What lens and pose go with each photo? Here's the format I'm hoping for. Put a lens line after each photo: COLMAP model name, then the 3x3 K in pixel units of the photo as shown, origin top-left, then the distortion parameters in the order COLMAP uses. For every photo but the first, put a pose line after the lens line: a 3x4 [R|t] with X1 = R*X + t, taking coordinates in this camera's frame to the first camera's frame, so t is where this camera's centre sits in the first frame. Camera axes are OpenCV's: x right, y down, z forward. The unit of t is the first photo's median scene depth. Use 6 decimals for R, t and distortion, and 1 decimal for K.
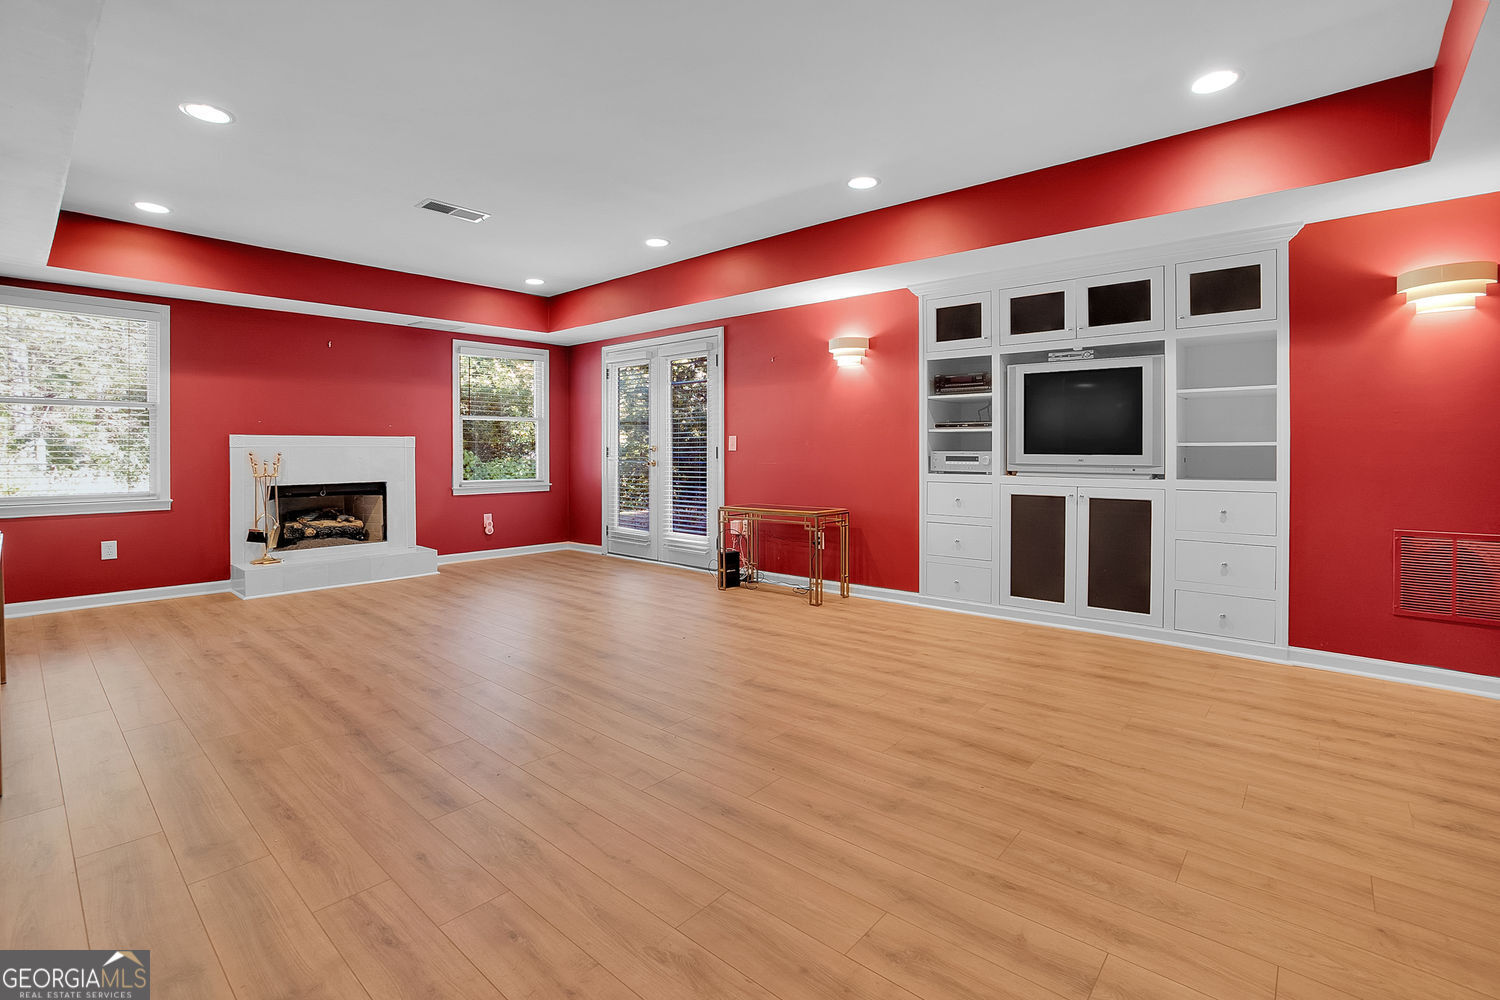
lens RADIAL K [[672.6, 0, 745.3], [0, 672.6, 487.4], [0, 0, 1]] dist [-0.052029, 0.016566]
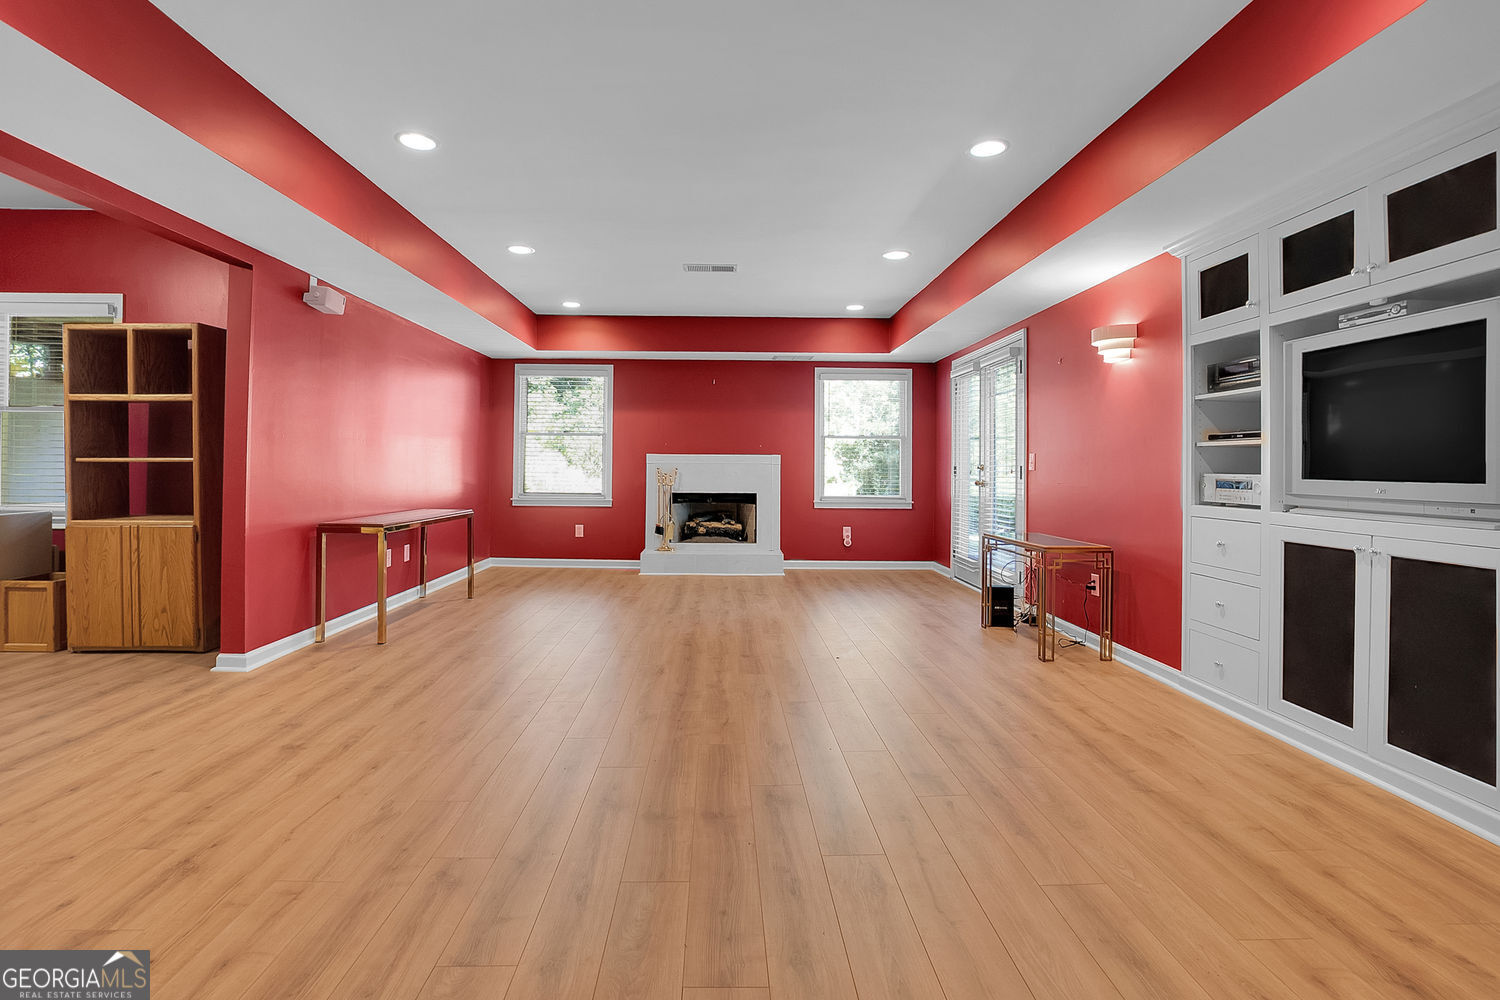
lens RADIAL K [[703.6, 0, 750.0], [0, 703.6, 500.0], [0, 0, 1]] dist [-0.086003, 0.038388]
pose [[0.686272, 0.040058, -0.726241, 0.473227], [-0.048243, 0.998790, 0.009503, -0.009860], [0.725744, 0.028514, 0.687374, 0.161038]]
